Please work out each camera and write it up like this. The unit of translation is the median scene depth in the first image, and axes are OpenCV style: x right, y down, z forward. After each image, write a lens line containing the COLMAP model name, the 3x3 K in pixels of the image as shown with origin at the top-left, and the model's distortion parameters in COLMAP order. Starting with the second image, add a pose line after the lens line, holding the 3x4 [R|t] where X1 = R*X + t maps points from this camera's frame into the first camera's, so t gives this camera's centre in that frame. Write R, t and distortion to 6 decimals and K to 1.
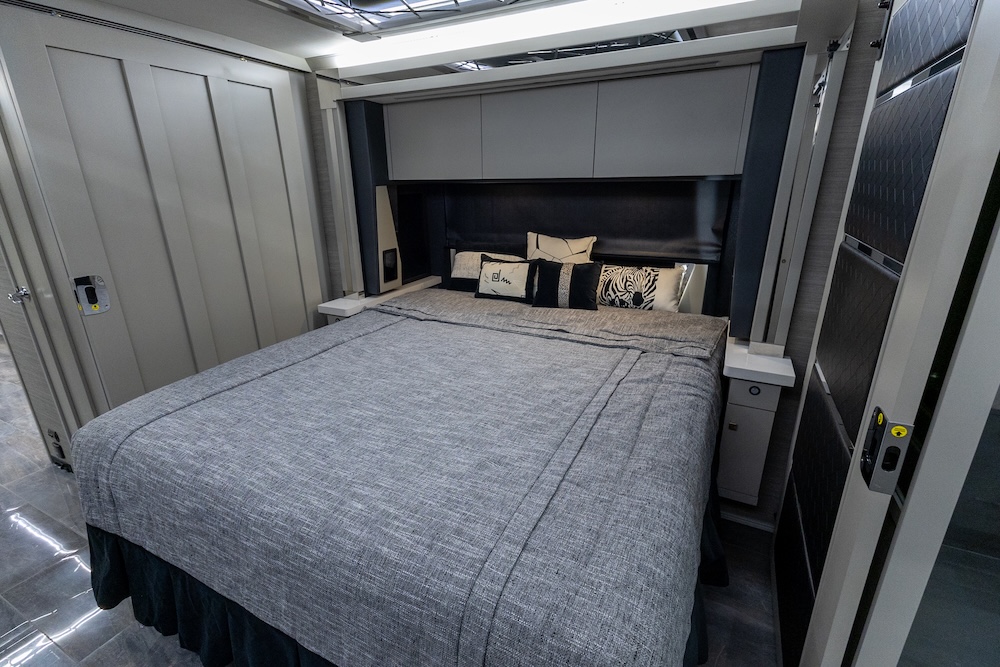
lens RADIAL K [[470.3, 0, 495.8], [0, 470.3, 333.4], [0, 0, 1]] dist [0.018574, -0.001068]
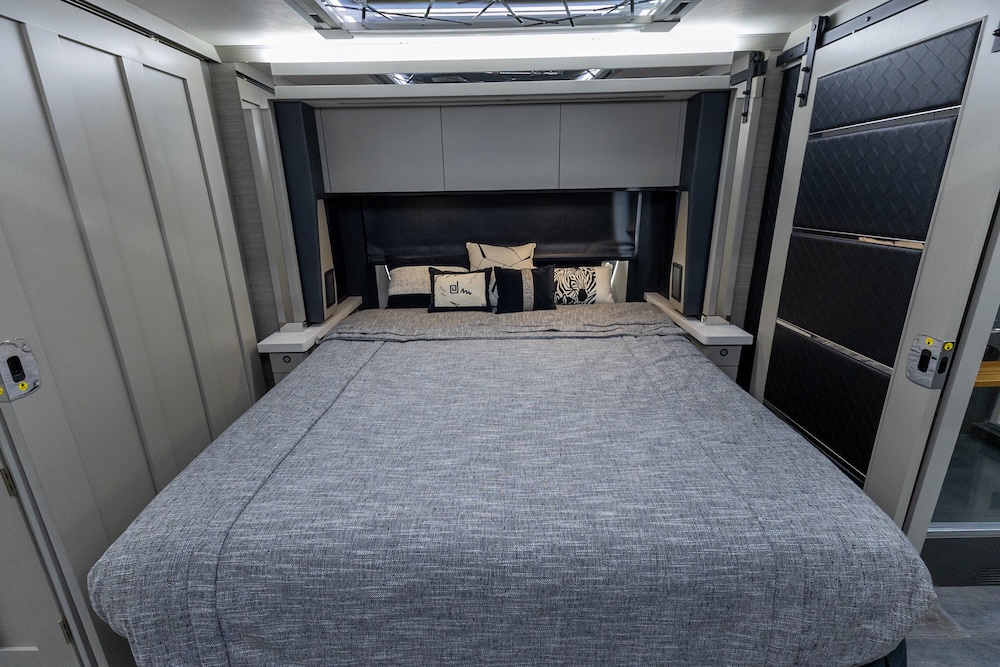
lens RADIAL K [[470.3, 0, 495.8], [0, 470.3, 333.4], [0, 0, 1]] dist [0.018574, -0.001068]
pose [[0.887843, -0.140077, 0.438307, -0.400286], [0.150261, 0.988579, 0.011564, -0.027543], [-0.434921, 0.055594, 0.898751, 0.081236]]
